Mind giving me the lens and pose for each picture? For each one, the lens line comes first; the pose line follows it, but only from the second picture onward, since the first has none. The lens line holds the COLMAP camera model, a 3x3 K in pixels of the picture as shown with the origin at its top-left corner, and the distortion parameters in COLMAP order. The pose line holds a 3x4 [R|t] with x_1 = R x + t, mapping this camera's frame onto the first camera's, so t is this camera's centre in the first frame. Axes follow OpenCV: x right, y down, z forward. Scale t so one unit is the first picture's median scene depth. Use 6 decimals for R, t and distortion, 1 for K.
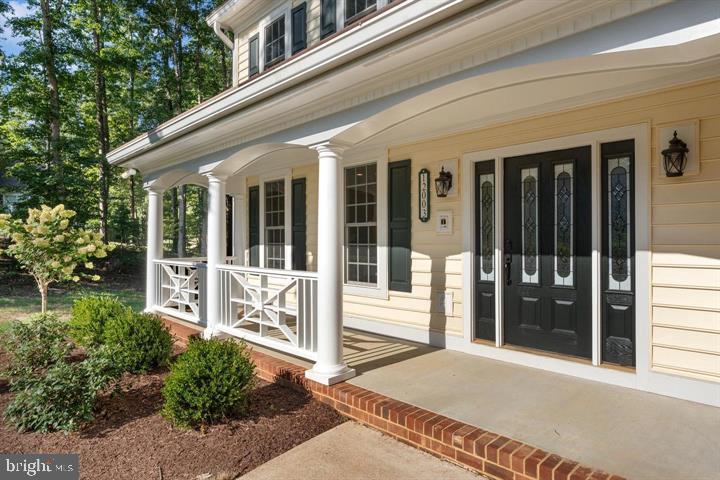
lens RADIAL K [[425.4, 0, 359.6], [0, 425.4, 240.9], [0, 0, 1]] dist [-0.004093, -0.000081]
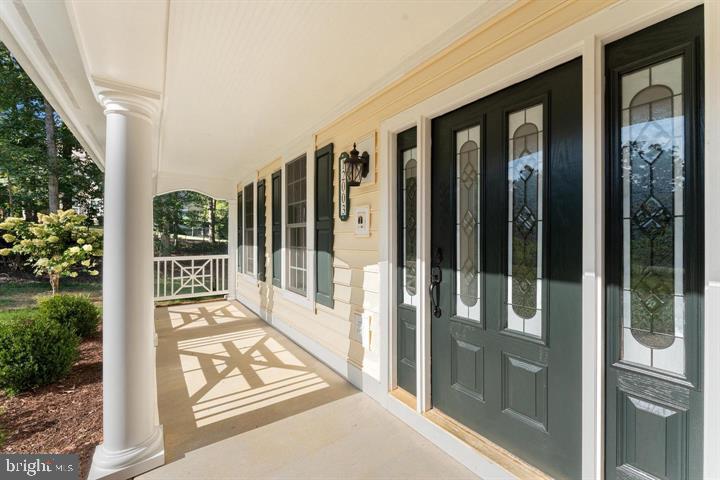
lens RADIAL K [[289.1, 0, 360.4], [0, 289.1, 239.1], [0, 0, 1]] dist [-0.000390, -0.000218]
pose [[0.988088, 0.005059, -0.153805, 0.302601], [-0.005424, 0.999983, -0.001953, -0.012064], [0.153793, 0.002764, 0.988099, 0.553567]]
